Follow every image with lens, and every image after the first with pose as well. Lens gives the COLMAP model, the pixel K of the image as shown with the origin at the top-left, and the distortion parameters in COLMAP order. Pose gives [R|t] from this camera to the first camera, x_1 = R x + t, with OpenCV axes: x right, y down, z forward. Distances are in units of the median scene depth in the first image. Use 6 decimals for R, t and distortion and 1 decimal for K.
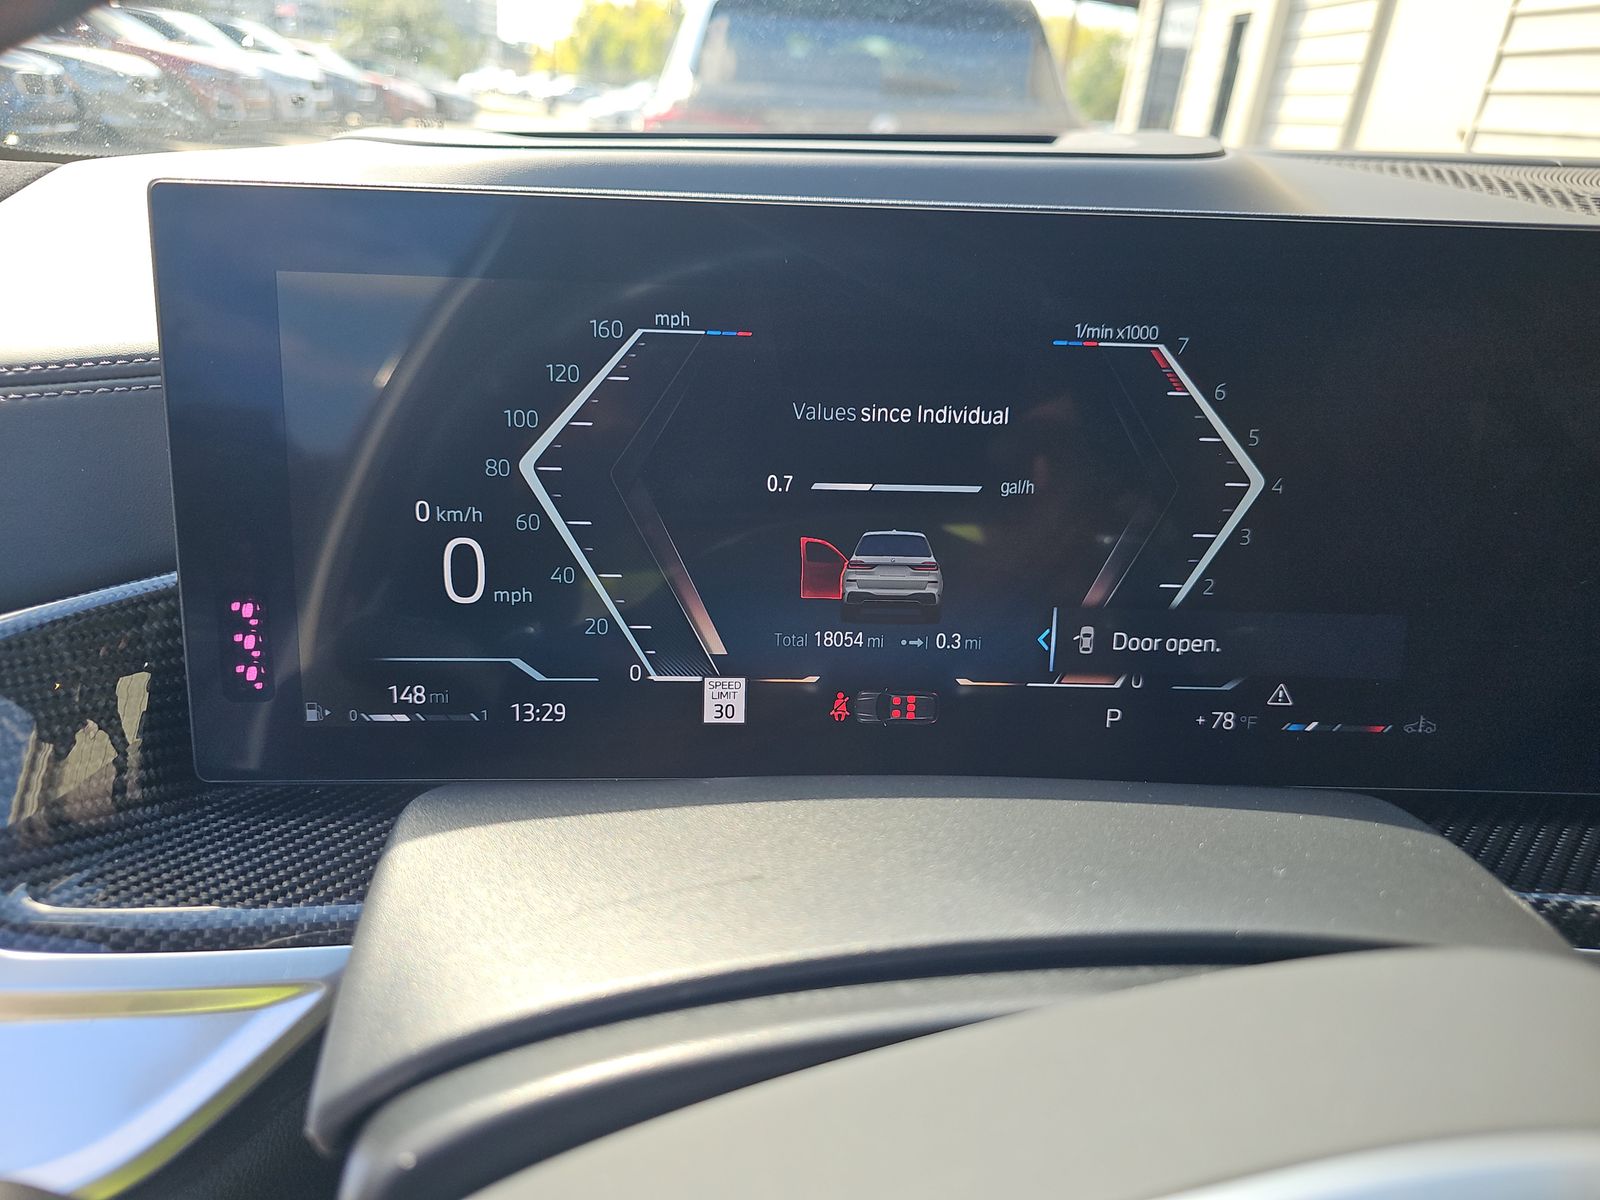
lens RADIAL K [[1063.5, 0, 810.2], [0, 1063.5, 599.0], [0, 0, 1]] dist [0.013557, -0.016075]
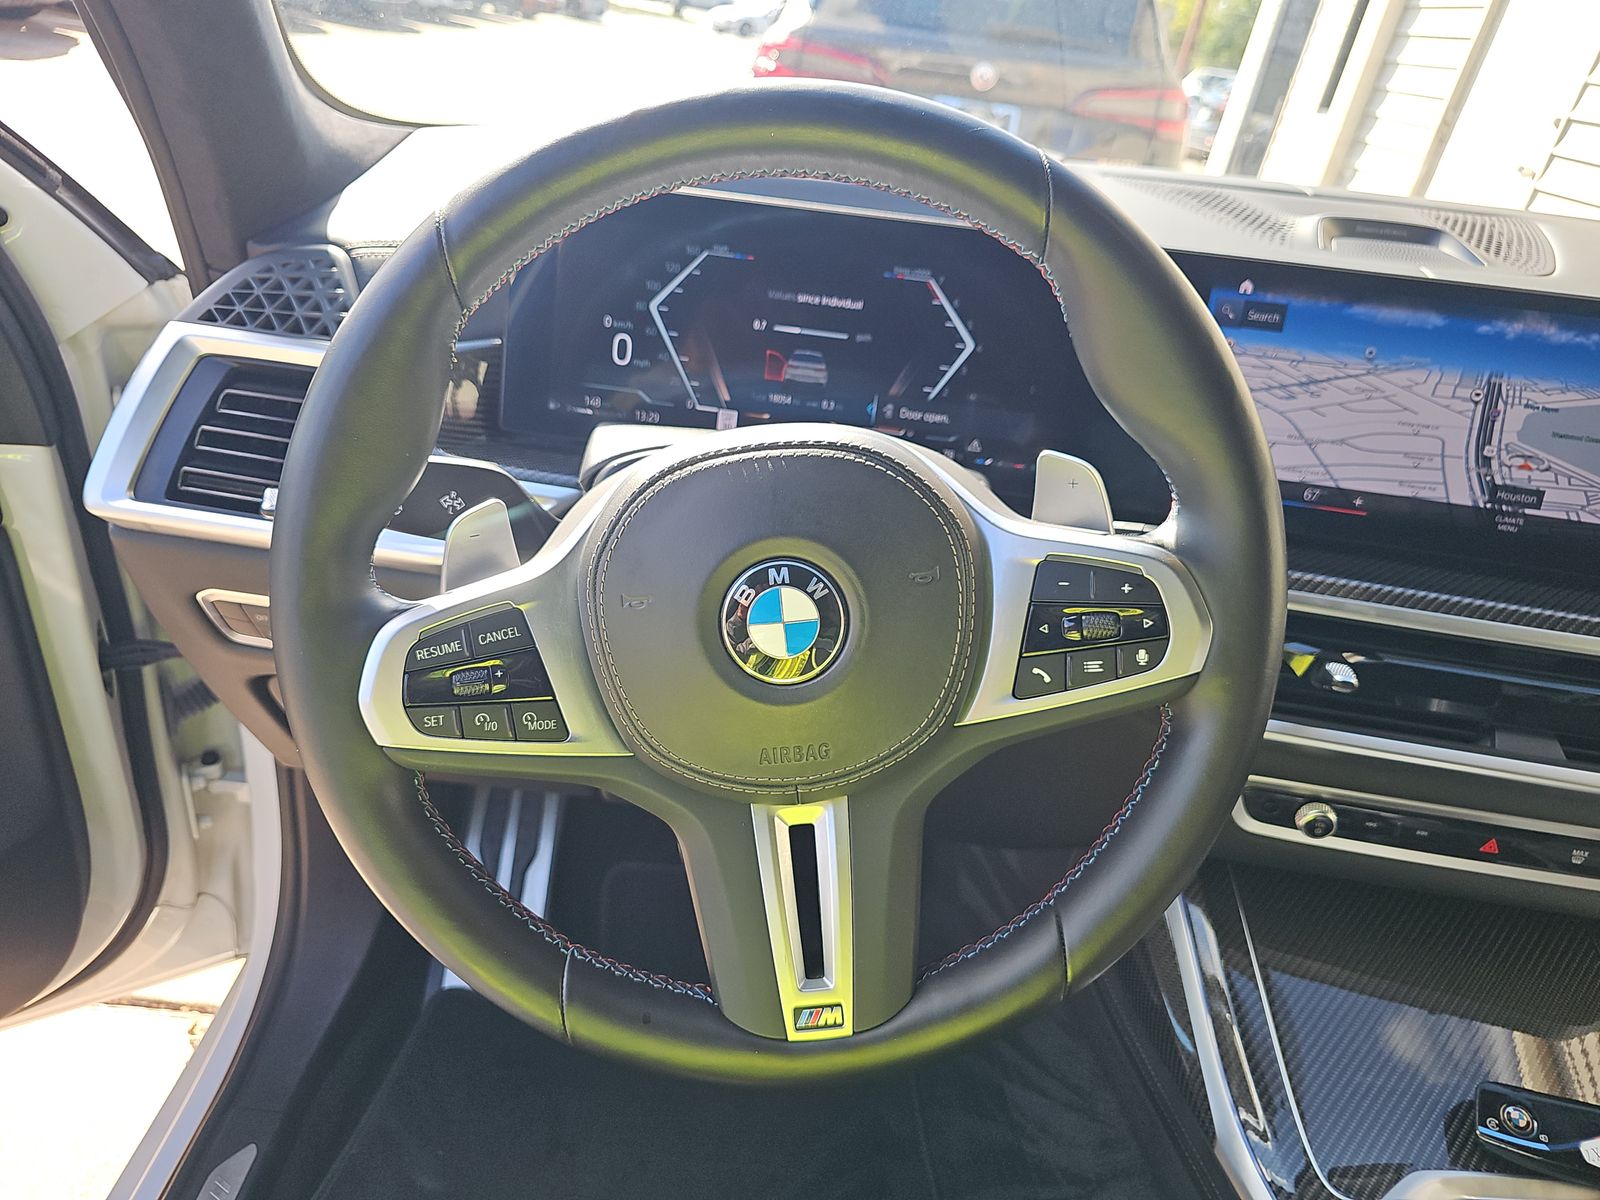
lens RADIAL K [[1063.5, 0, 788.2], [0, 1063.5, 601.7], [0, 0, 1]] dist [0.013557, -0.016075]
pose [[0.989512, 0.119194, -0.081602, 0.287182], [-0.113182, 0.990760, 0.074734, 0.300525], [0.089756, -0.064714, 0.993859, -1.302542]]
